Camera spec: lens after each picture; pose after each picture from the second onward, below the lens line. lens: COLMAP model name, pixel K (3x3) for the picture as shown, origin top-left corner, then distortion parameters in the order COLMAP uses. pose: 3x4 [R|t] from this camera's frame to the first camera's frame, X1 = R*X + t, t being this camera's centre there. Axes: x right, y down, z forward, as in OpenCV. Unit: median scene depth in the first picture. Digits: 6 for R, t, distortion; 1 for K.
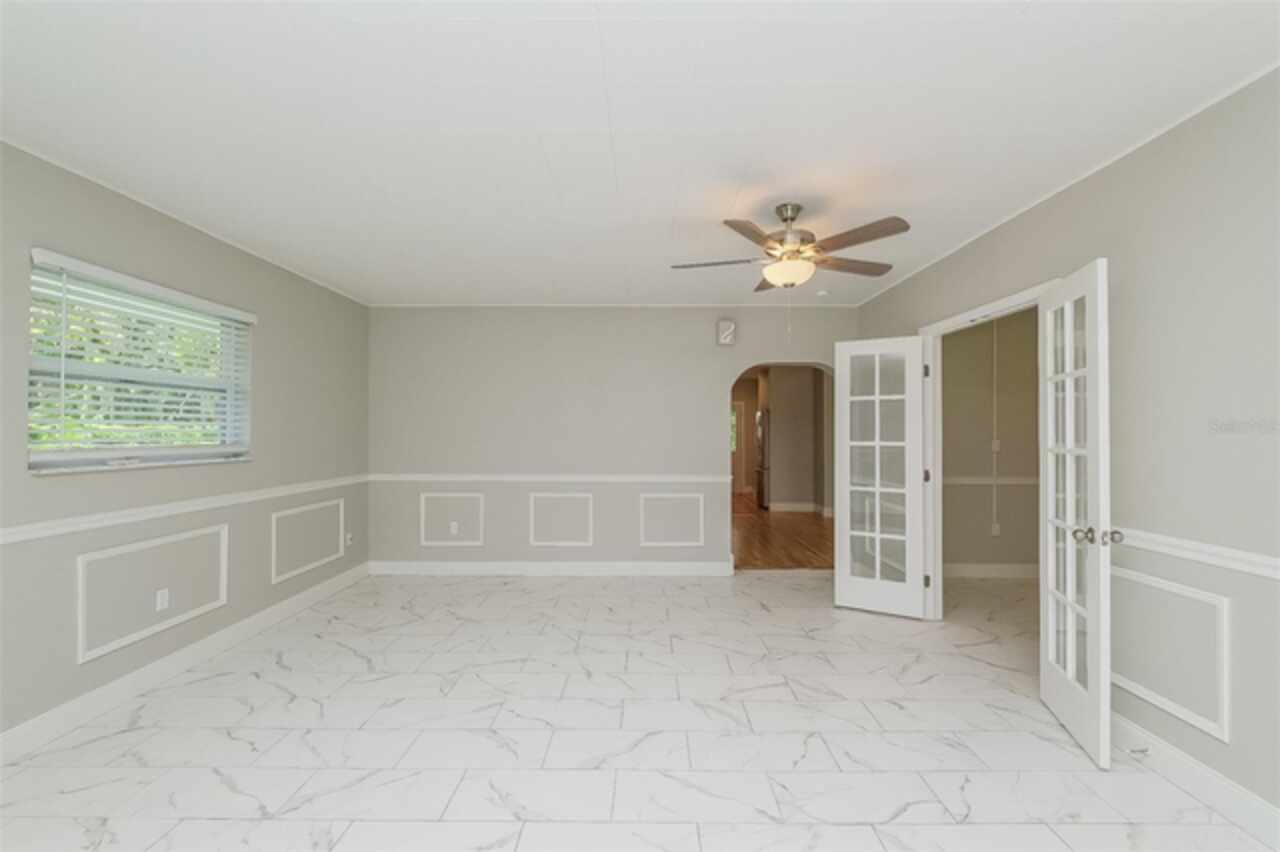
lens RADIAL K [[560.0, 0, 651.8], [0, 560.0, 430.5], [0, 0, 1]] dist [-0.001244, -0.000048]
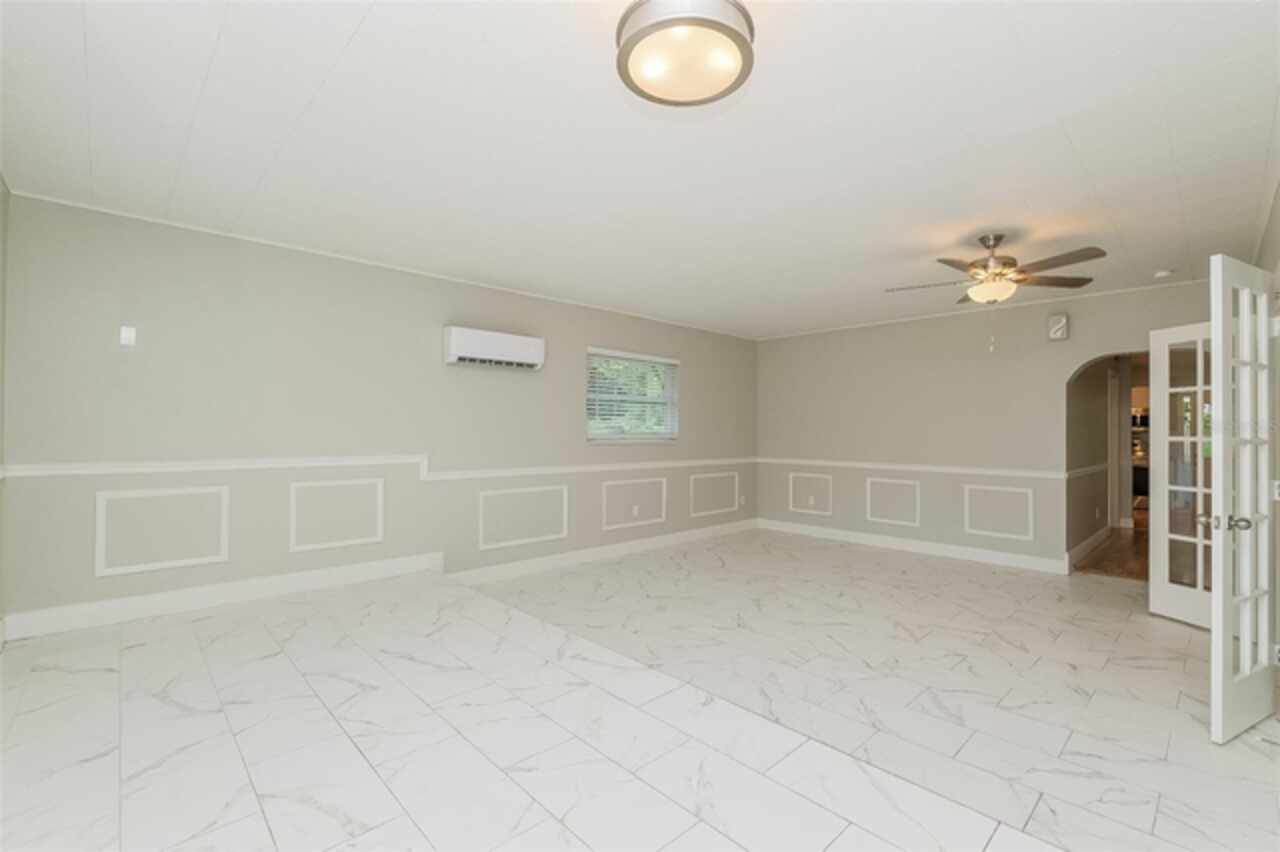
lens RADIAL K [[560.0, 0, 639.8], [0, 560.0, 430.0], [0, 0, 1]] dist [-0.001244, -0.000048]
pose [[0.687097, 0.002786, -0.726561, 0.481500], [-0.002806, 0.999995, 0.001180, 0.011339], [0.726561, 0.001228, 0.687101, -0.297210]]
